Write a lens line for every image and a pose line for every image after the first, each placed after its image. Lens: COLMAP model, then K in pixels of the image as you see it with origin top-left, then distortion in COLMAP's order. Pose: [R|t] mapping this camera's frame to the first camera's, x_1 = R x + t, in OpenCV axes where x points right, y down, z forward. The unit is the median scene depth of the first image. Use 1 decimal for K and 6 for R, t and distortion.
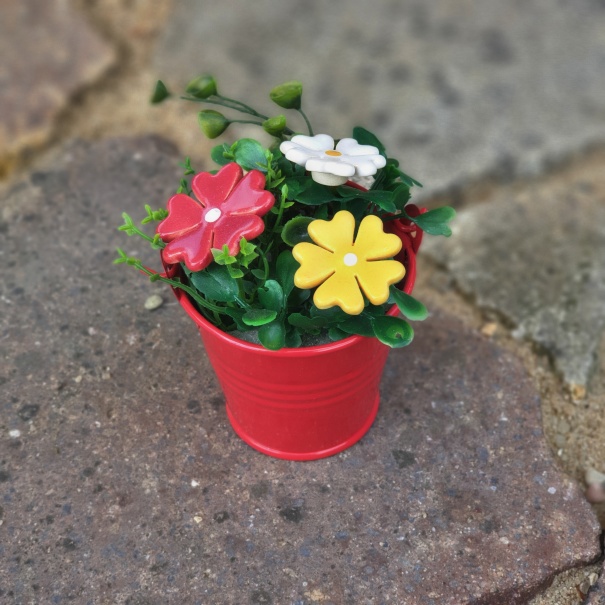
lens RADIAL K [[1239.3, 0, 311.7], [0, 1239.3, 303.0], [0, 0, 1]] dist [0.291212, -2.793216]
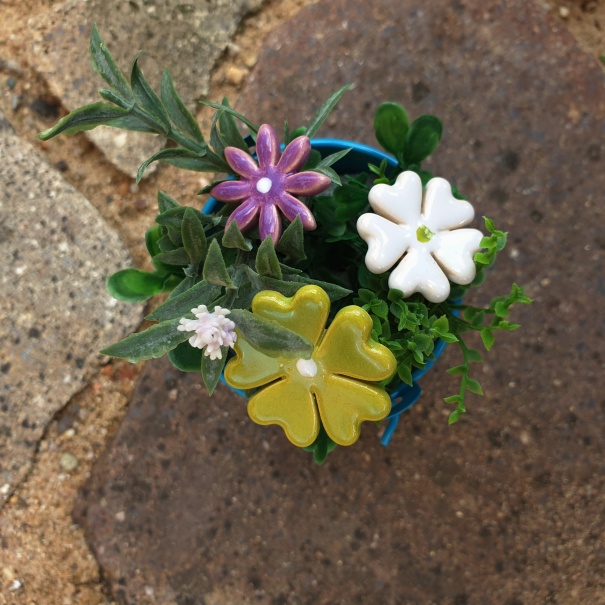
lens RADIAL K [[679.2, 0, 305.3], [0, 679.2, 293.3], [0, 0, 1]] dist [-0.078477, 0.041084]
pose [[-0.371408, -0.922611, 0.104140, -0.110581], [0.696310, -0.202587, 0.688557, -0.374006], [-0.614173, 0.328250, 0.717666, 0.636235]]
